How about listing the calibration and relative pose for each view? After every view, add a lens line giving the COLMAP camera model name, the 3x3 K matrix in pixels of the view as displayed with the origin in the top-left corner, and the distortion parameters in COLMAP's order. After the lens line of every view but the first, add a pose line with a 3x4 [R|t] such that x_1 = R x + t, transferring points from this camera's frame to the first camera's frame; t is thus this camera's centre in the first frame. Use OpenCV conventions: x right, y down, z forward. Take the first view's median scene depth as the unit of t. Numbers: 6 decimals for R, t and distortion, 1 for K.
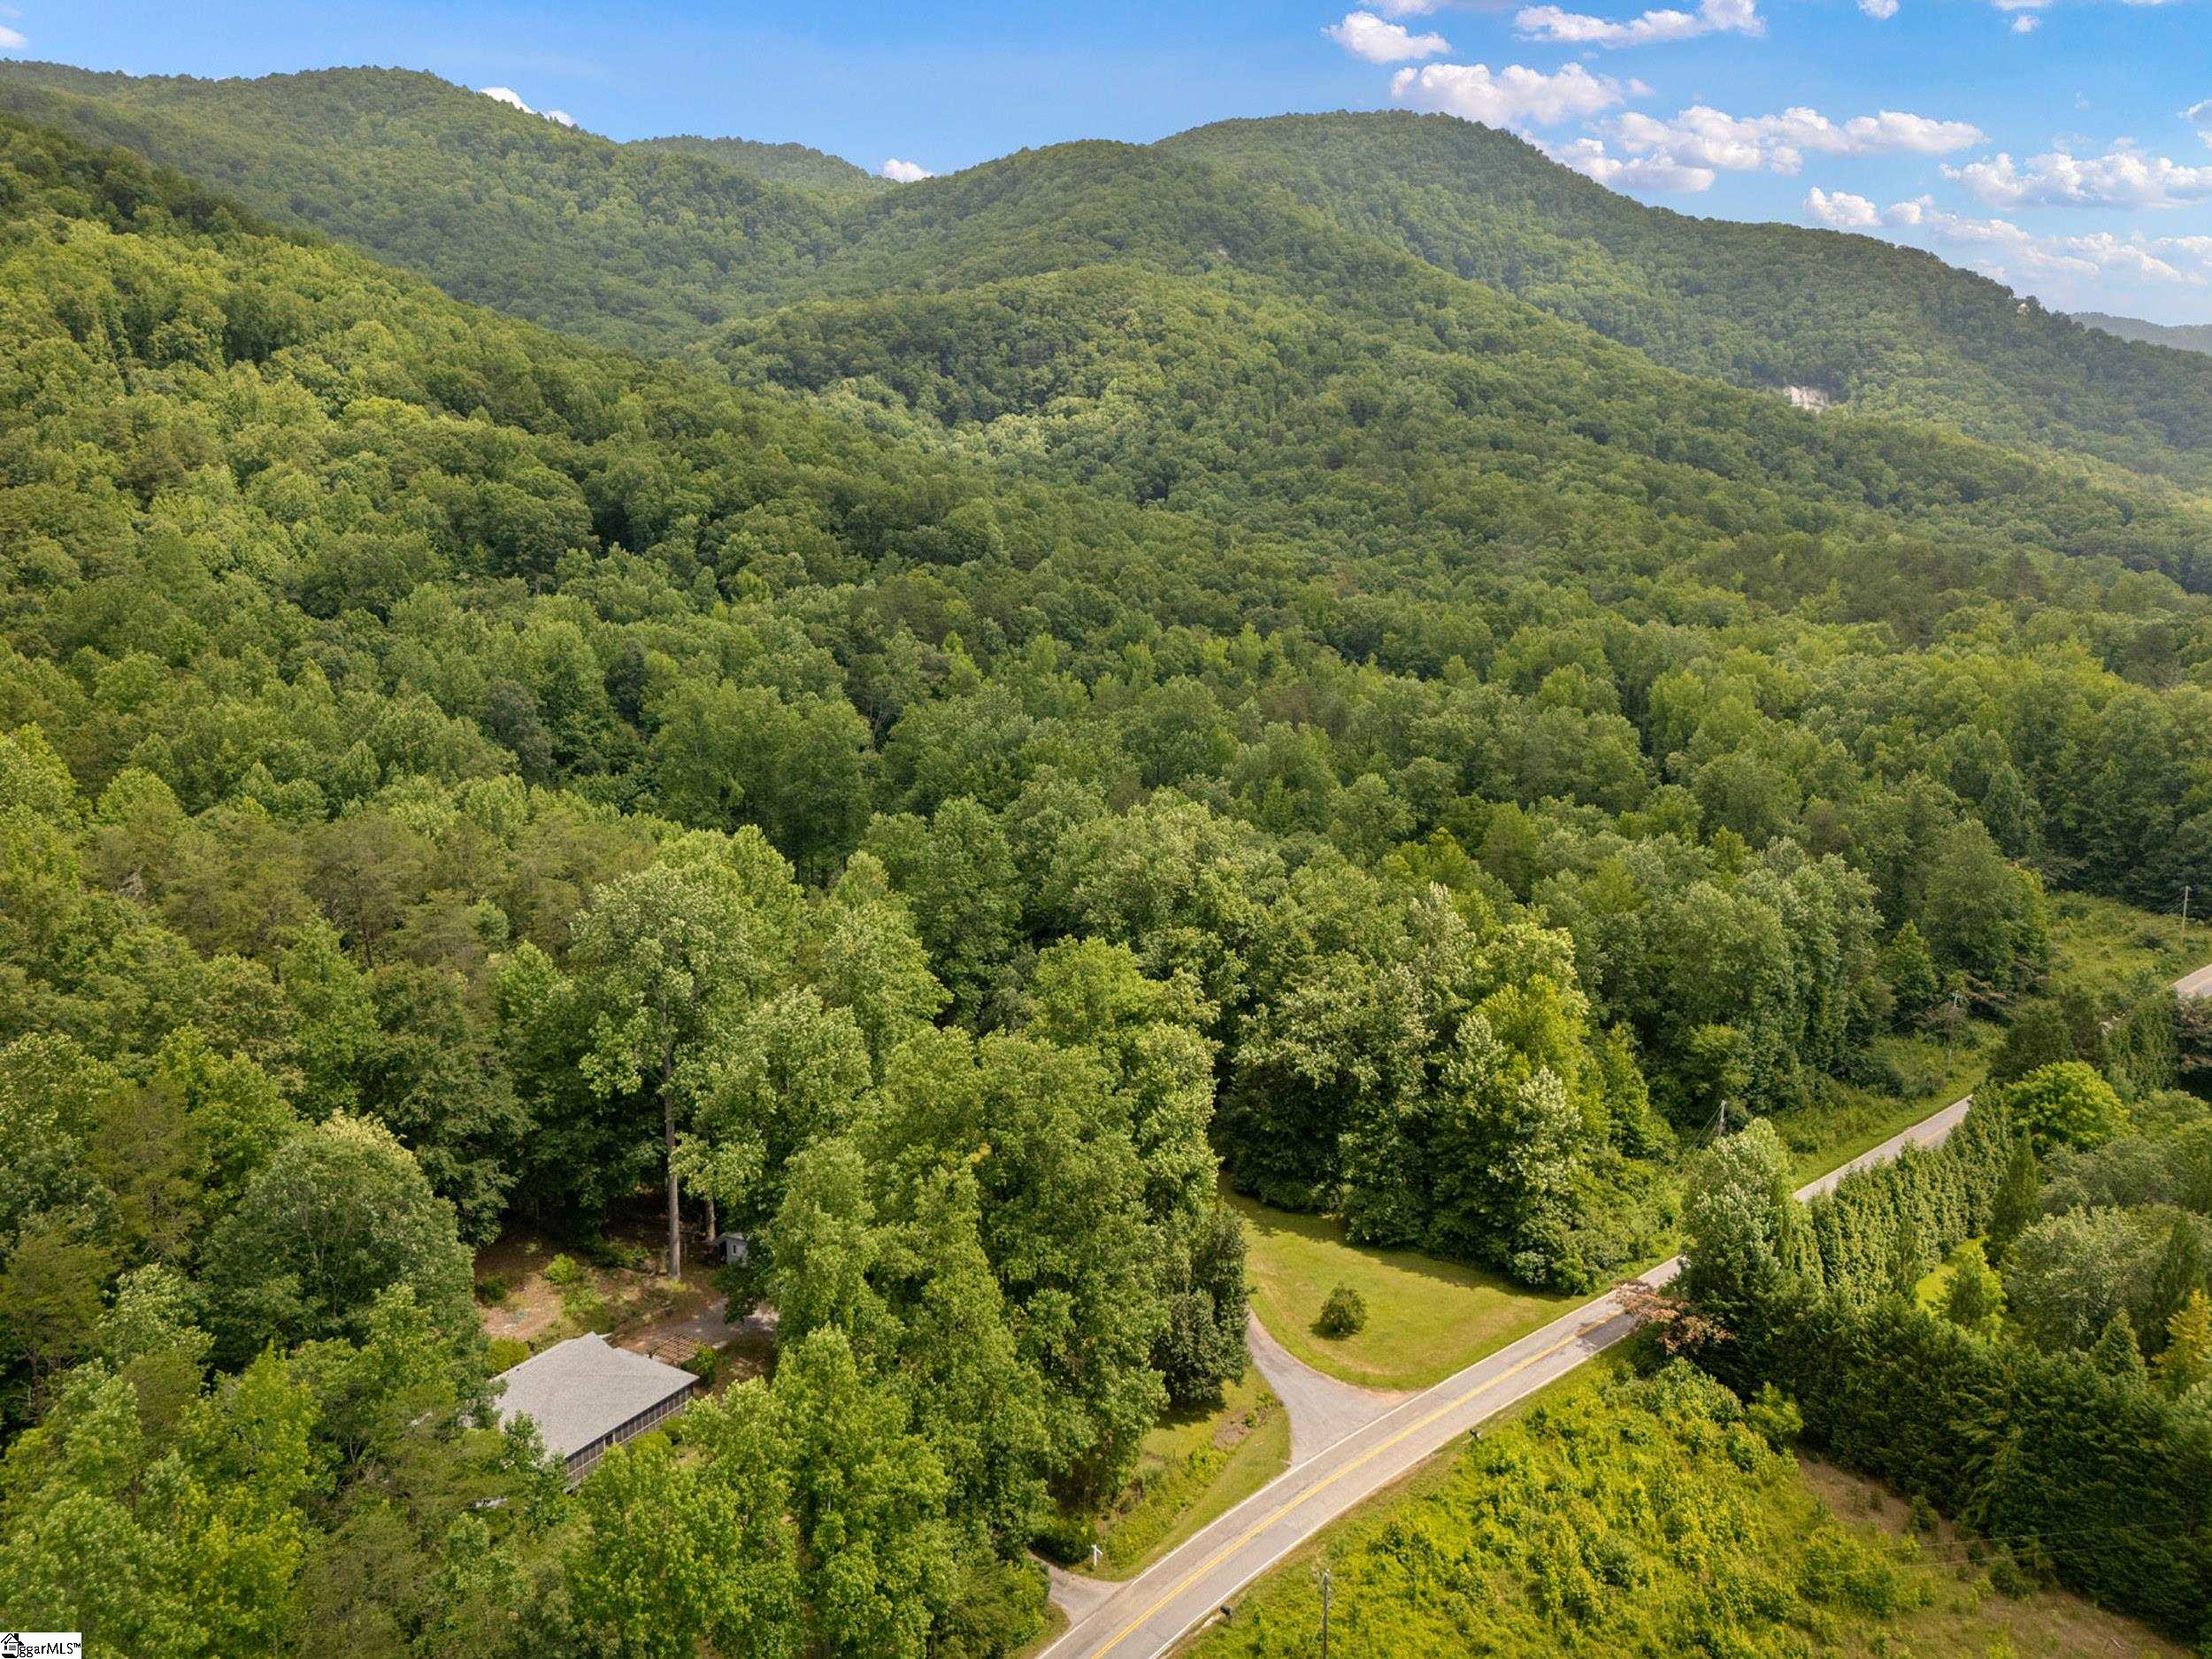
lens RADIAL K [[1643.3, 0, 1111.4], [0, 1643.3, 827.3], [0, 0, 1]] dist [0.073485, -0.073082]
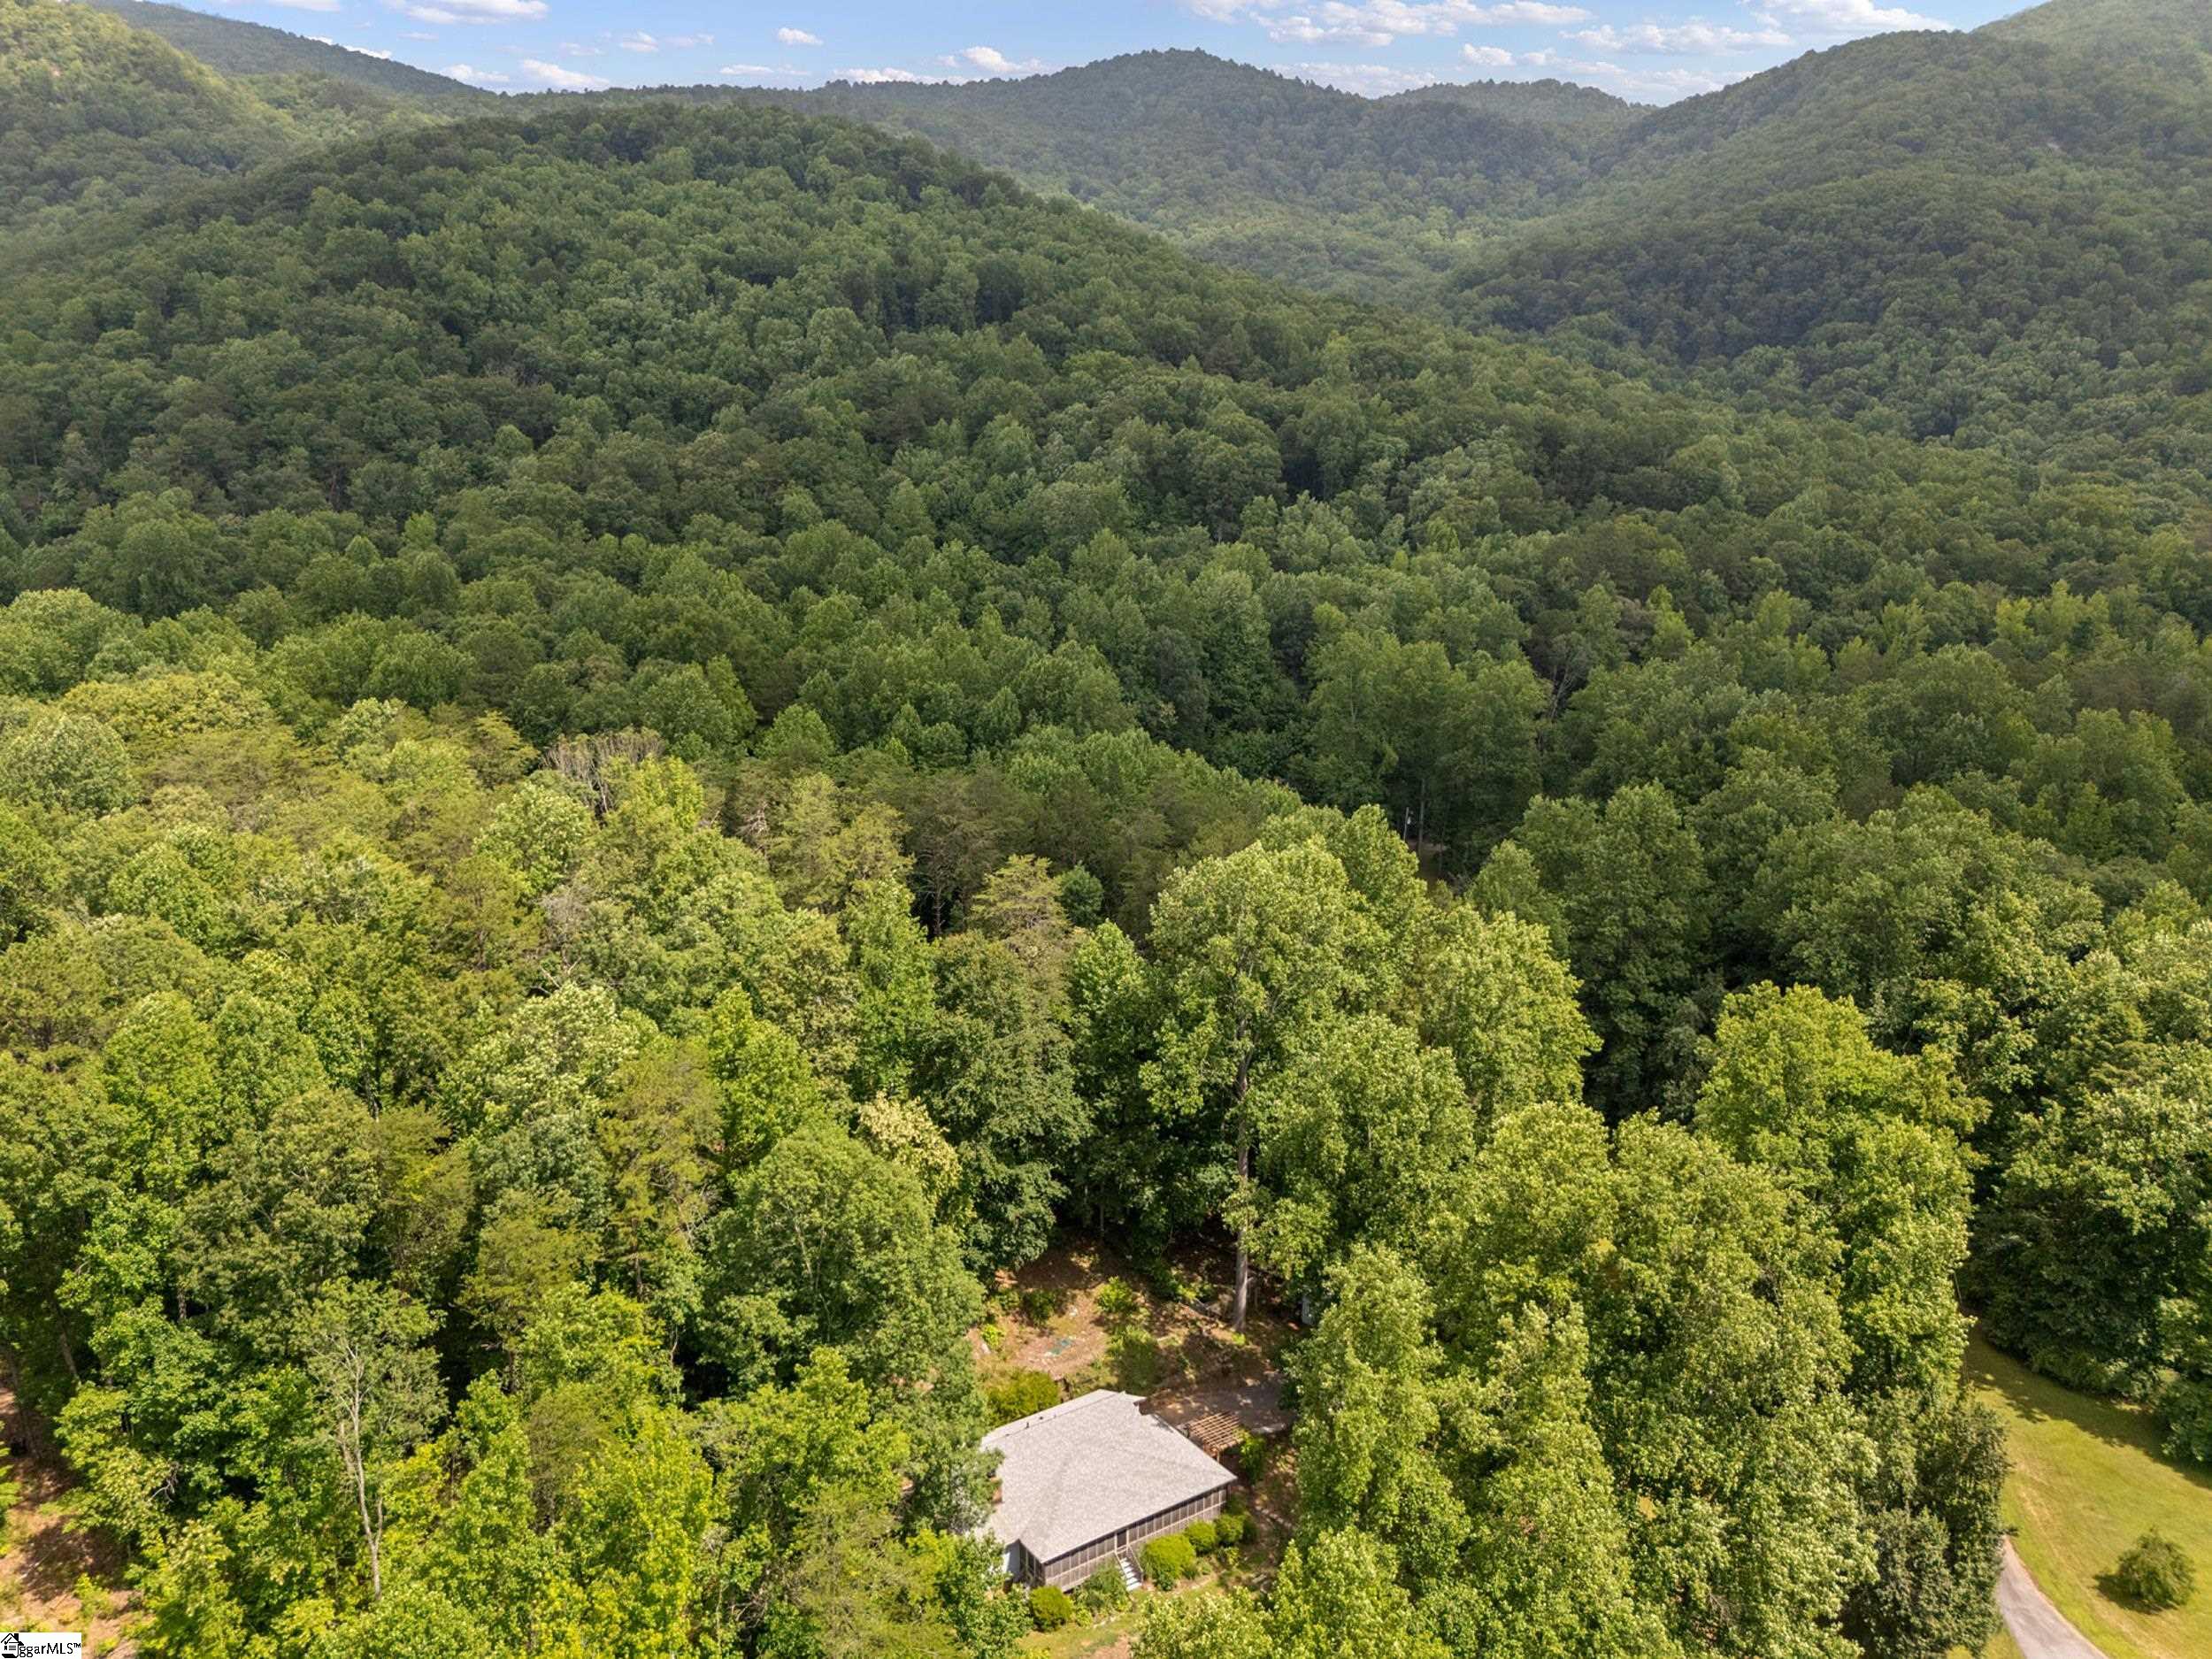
lens RADIAL K [[1643.3, 0, 1111.4], [0, 1643.3, 827.3], [0, 0, 1]] dist [0.073485, -0.073082]
pose [[0.911756, 0.076667, -0.403513, 0.001227], [-0.066831, 0.997024, 0.038426, -0.011721], [0.405258, -0.008068, 0.914167, 0.155955]]
